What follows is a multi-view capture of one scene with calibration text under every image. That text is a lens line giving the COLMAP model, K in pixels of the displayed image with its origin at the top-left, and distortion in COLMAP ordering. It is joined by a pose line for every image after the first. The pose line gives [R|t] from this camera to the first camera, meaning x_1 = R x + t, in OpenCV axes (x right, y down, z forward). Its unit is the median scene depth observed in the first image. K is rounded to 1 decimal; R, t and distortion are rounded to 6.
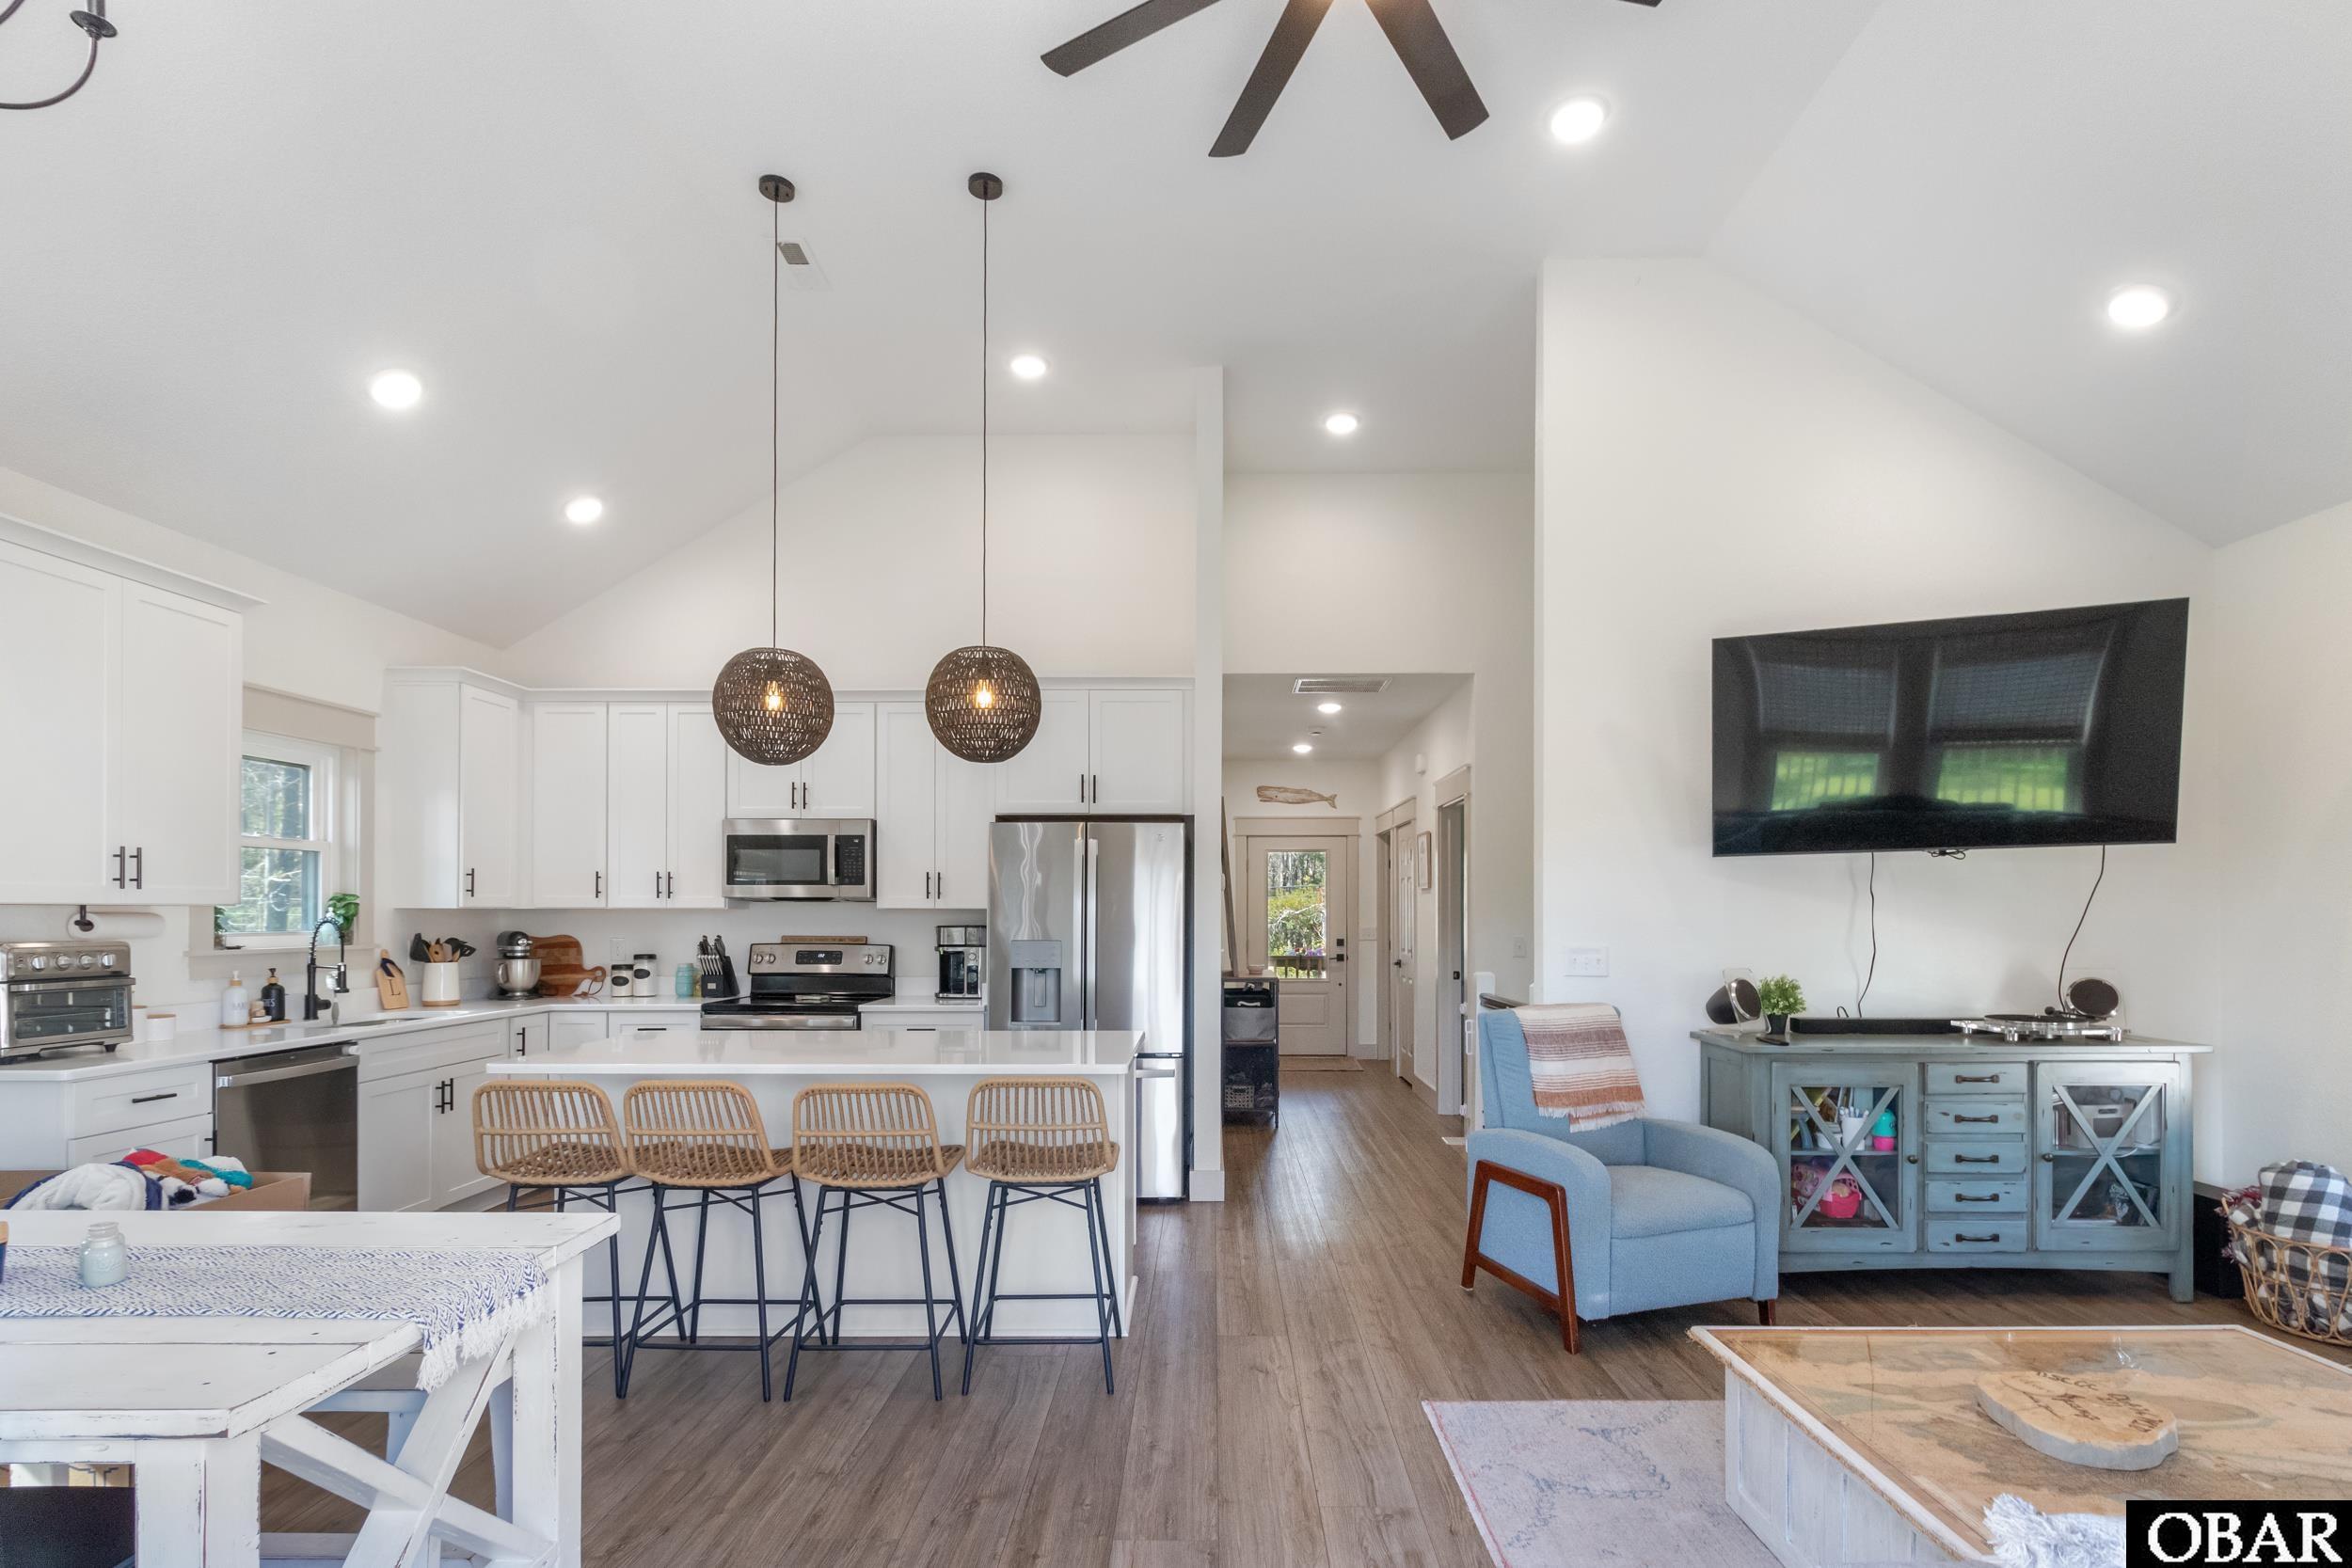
lens RADIAL K [[1146.3, 0, 1188.6], [0, 1146.3, 896.7], [0, 0, 1]] dist [0.002480, 0.000598]
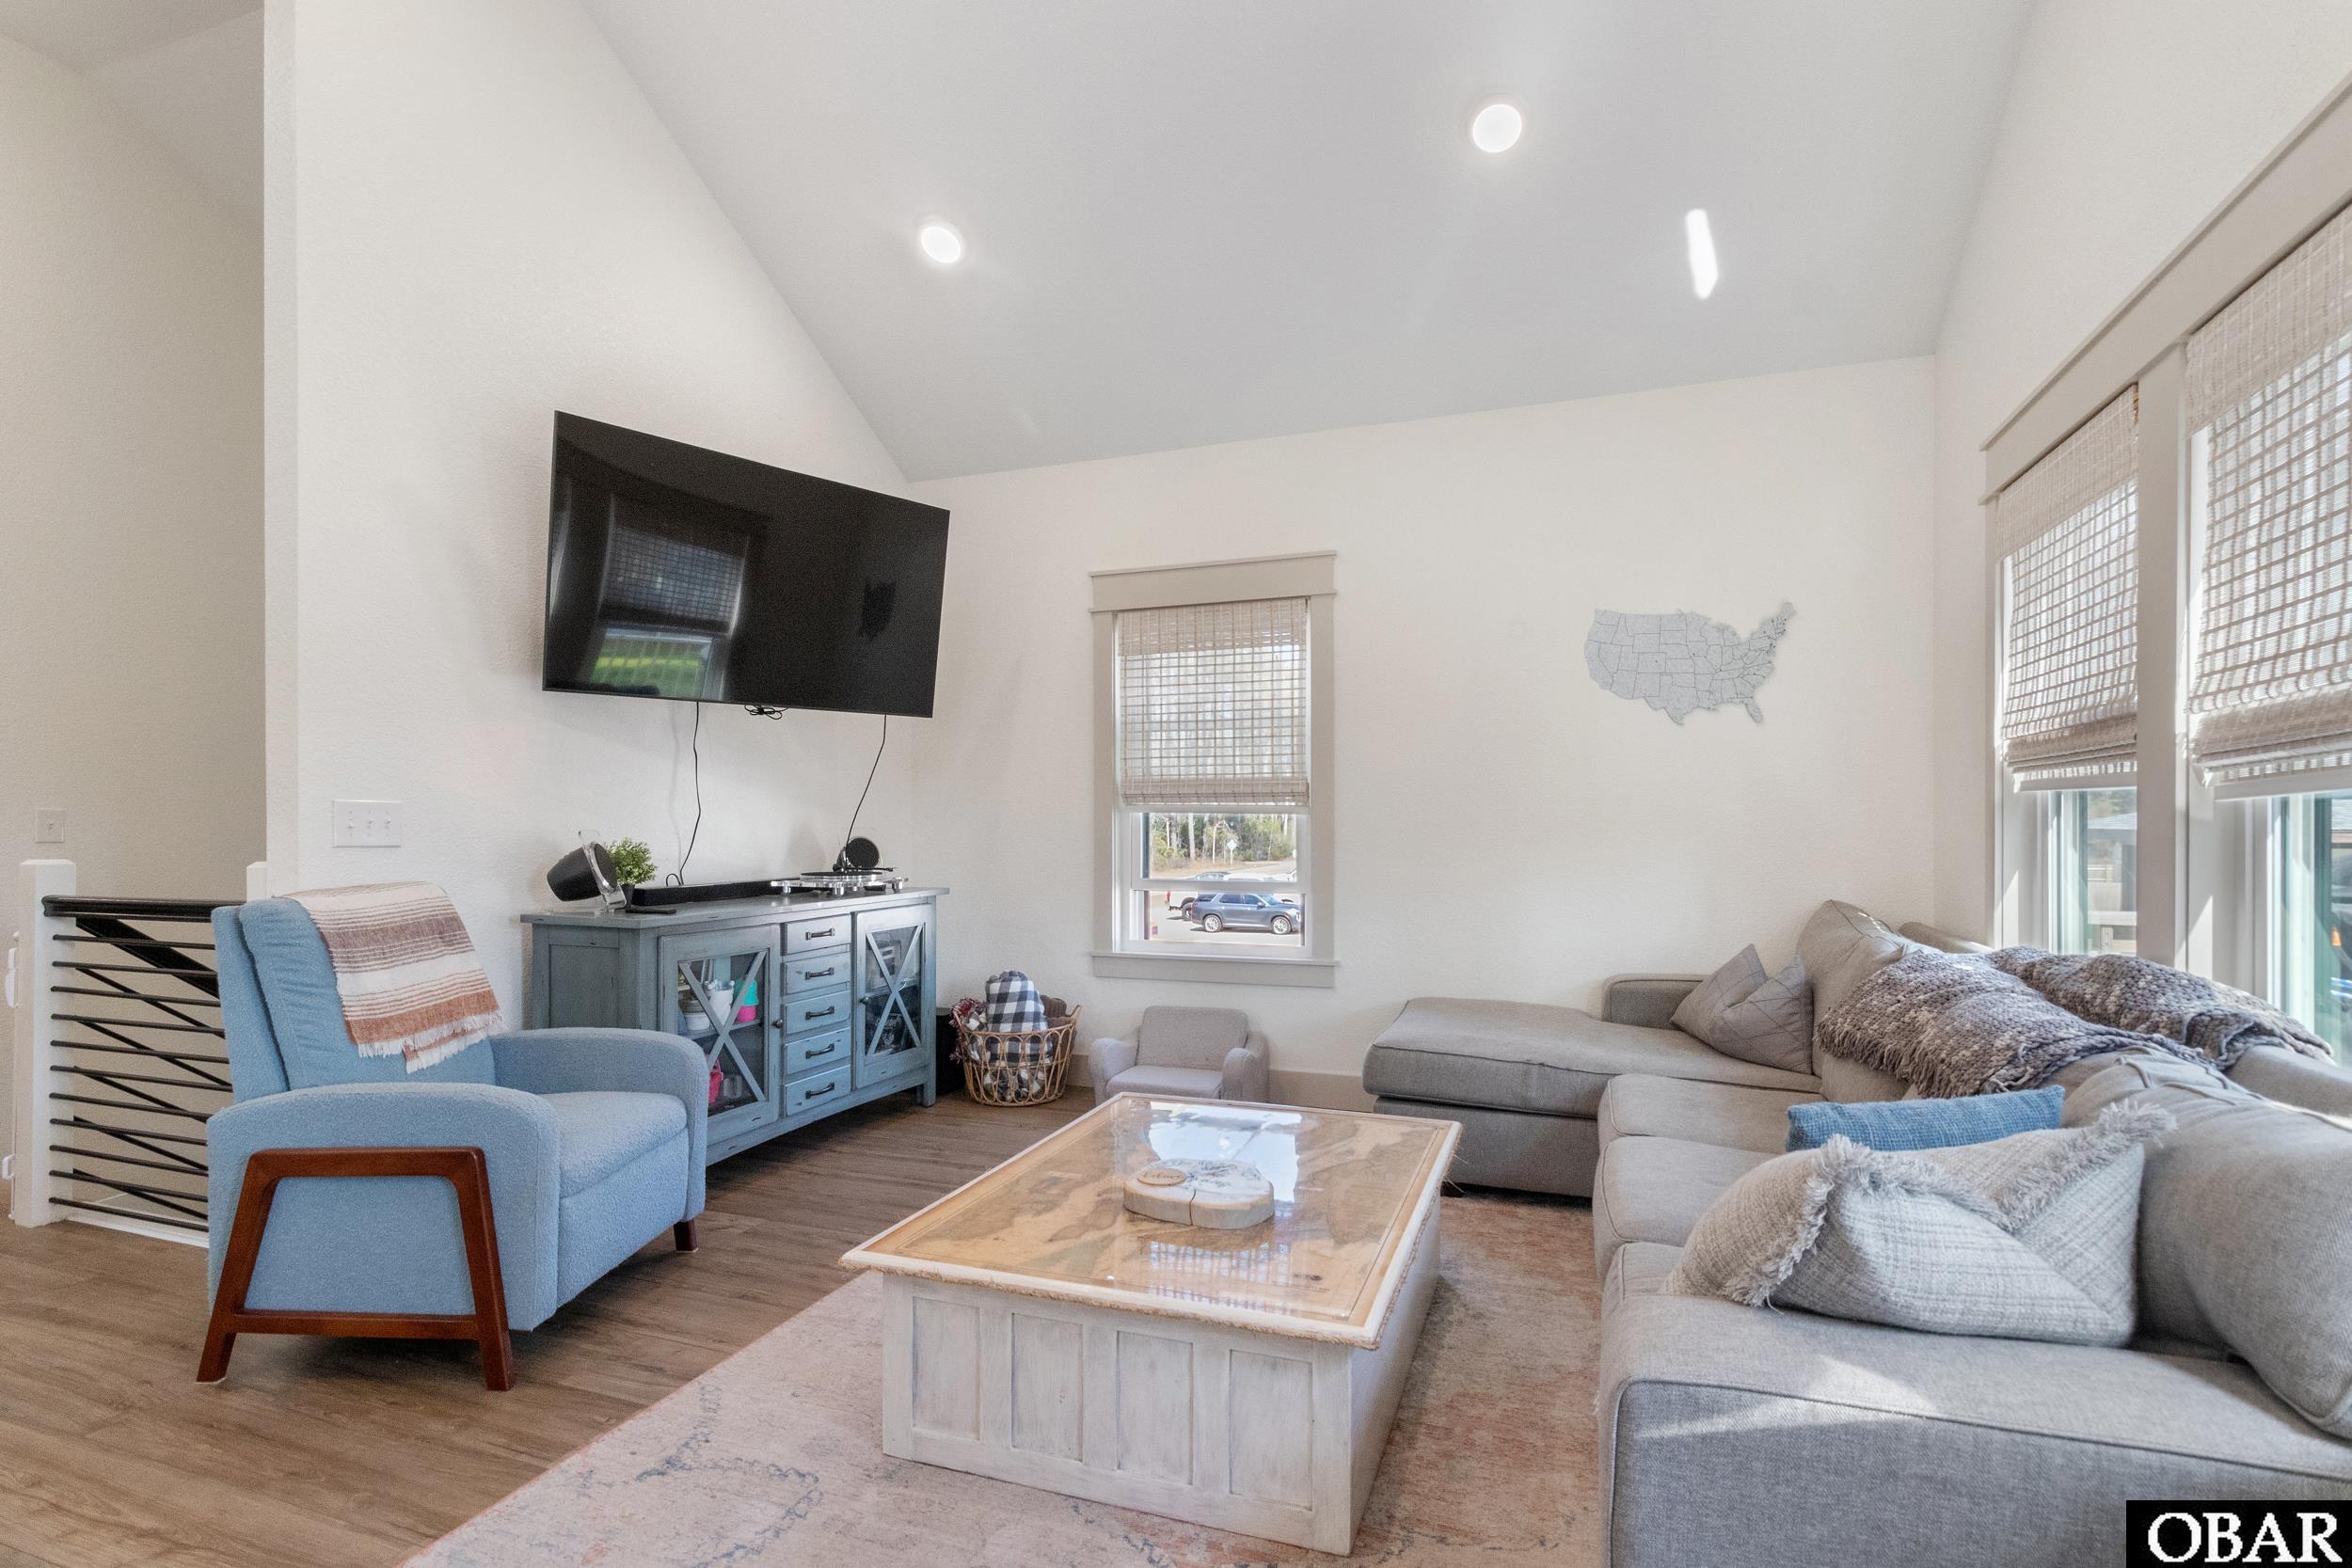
lens RADIAL K [[1118.7, 0, 1192.7], [0, 1118.7, 826.4], [0, 0, 1]] dist [0.002962, 0.000682]
pose [[0.338146, -0.003717, 0.941086, -0.095181], [-0.013024, 0.999878, 0.008629, 0.037469], [-0.941003, -0.015175, 0.338057, 0.262677]]
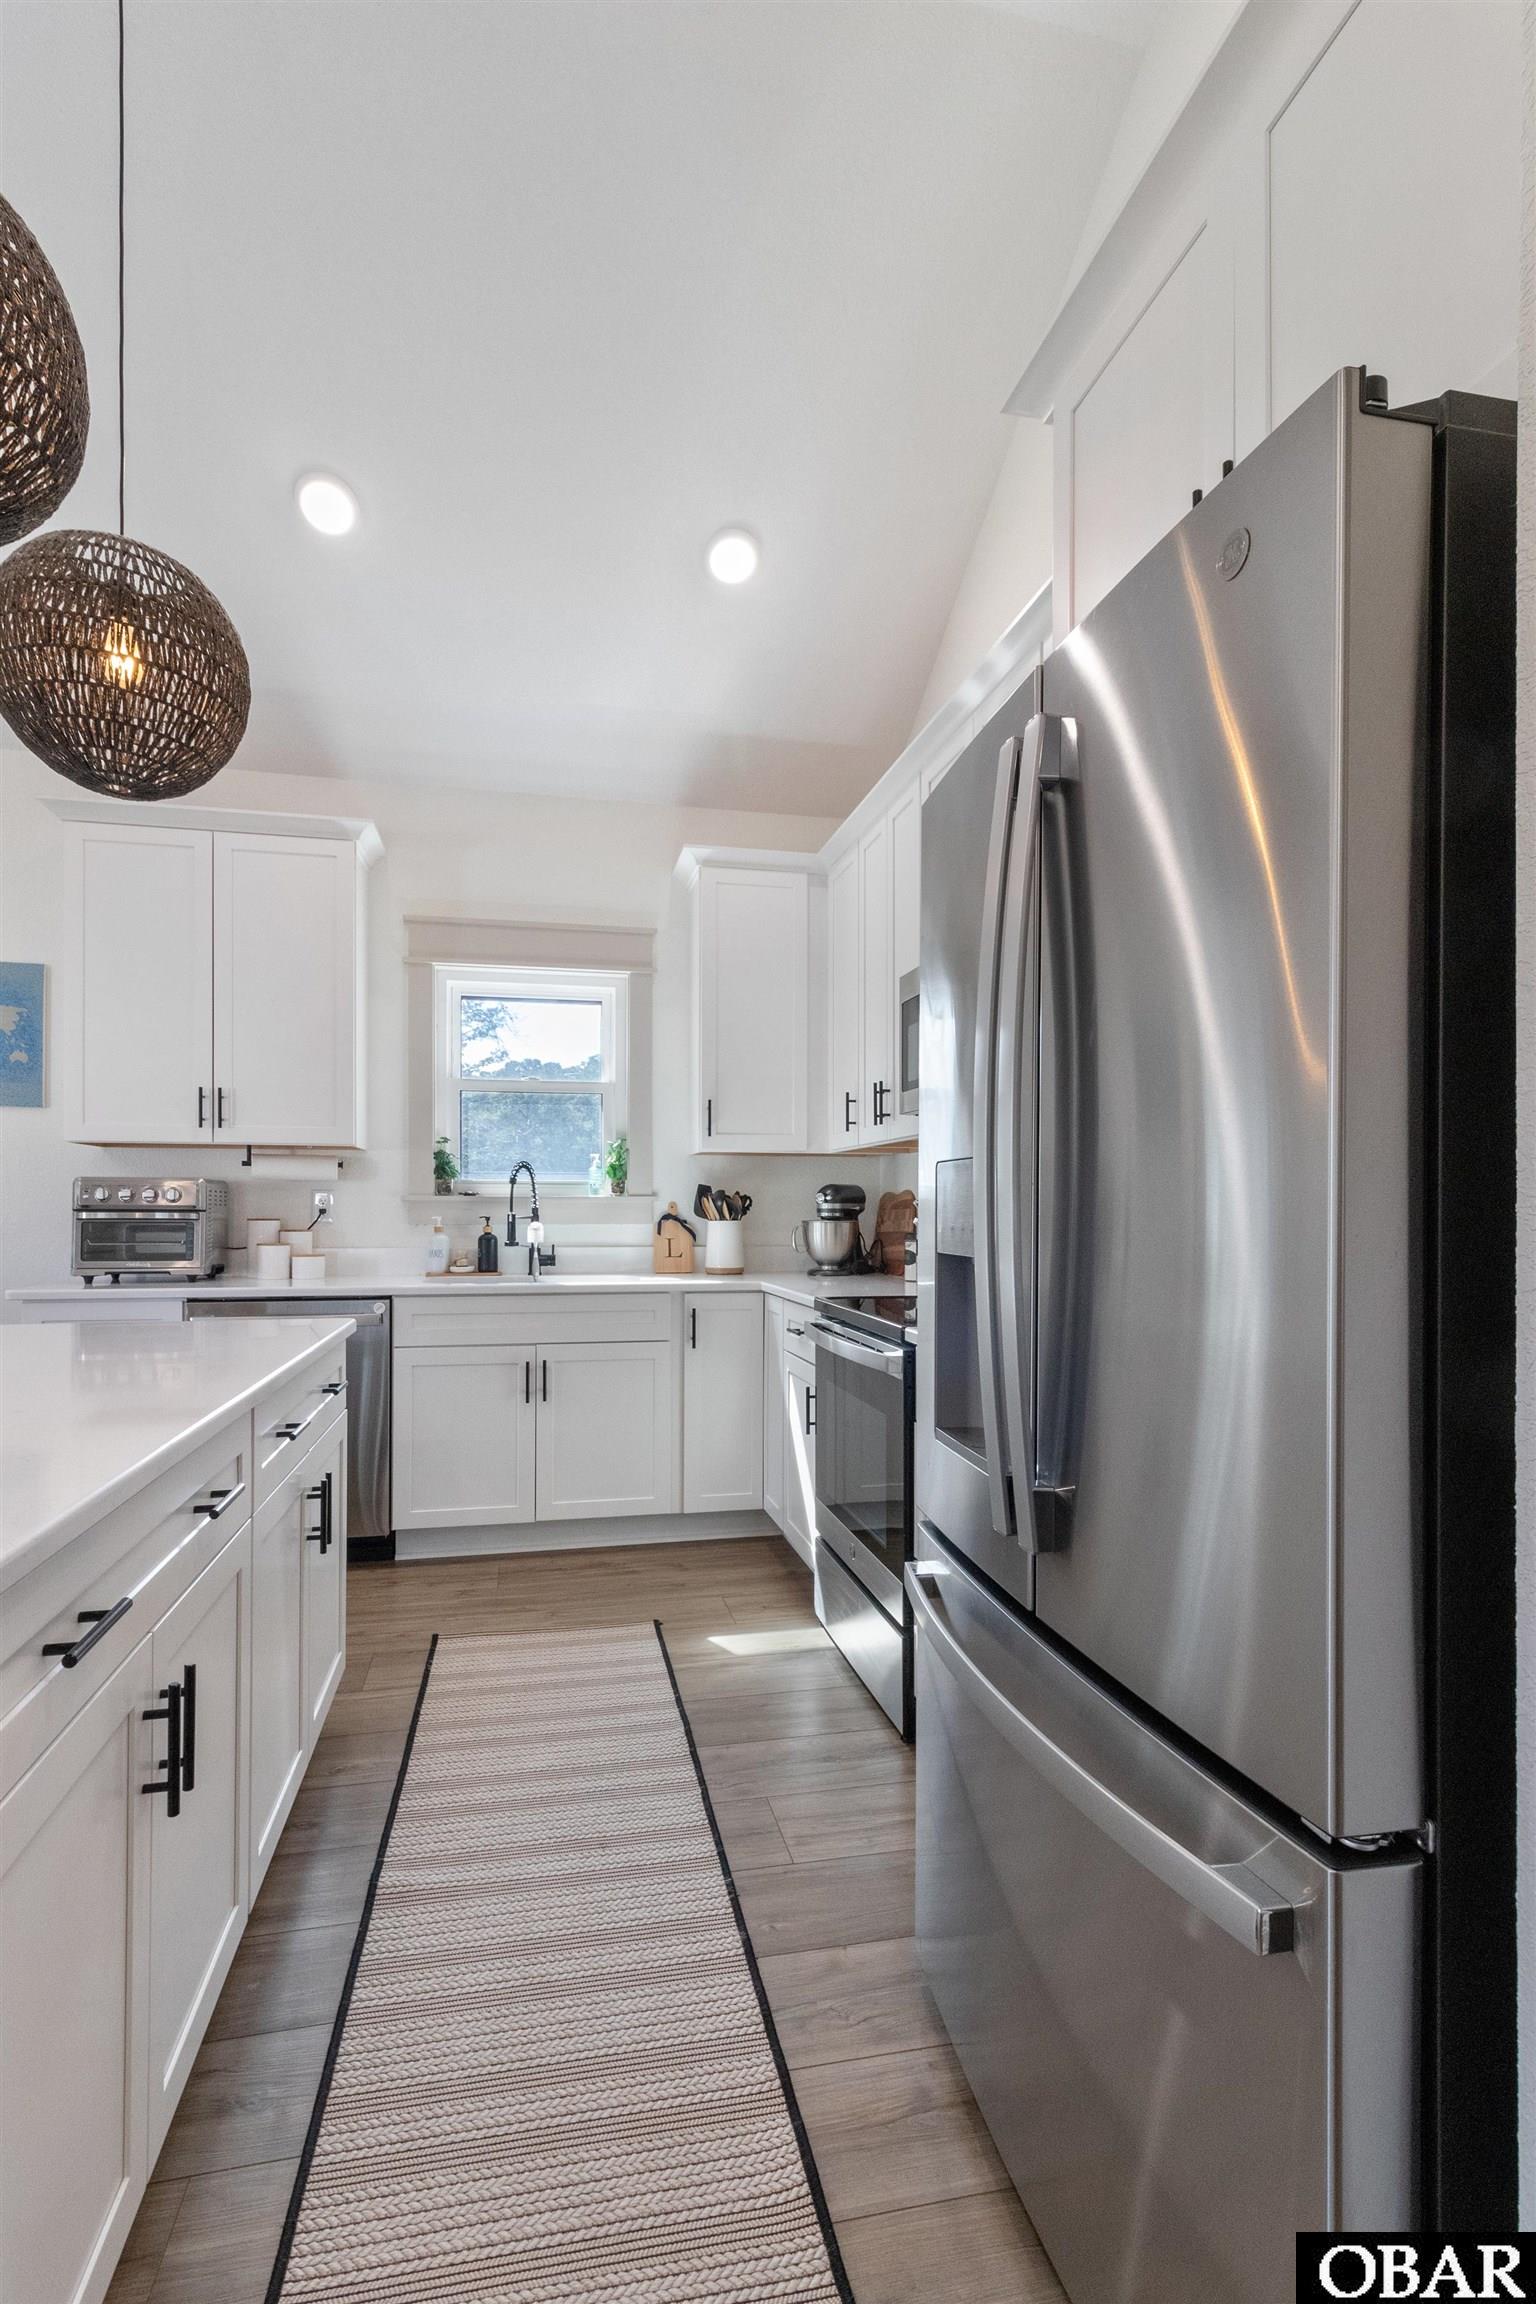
lens RADIAL K [[1103.7, 0, 770.8], [0, 1103.7, 1206.8], [0, 0, 1]] dist [0.001304, 0.000230]
pose [[0.227687, -0.004309, -0.973725, 0.119956], [0.011708, 0.999930, -0.001687, 0.050799], [0.973664, -0.011016, 0.227722, 0.885904]]
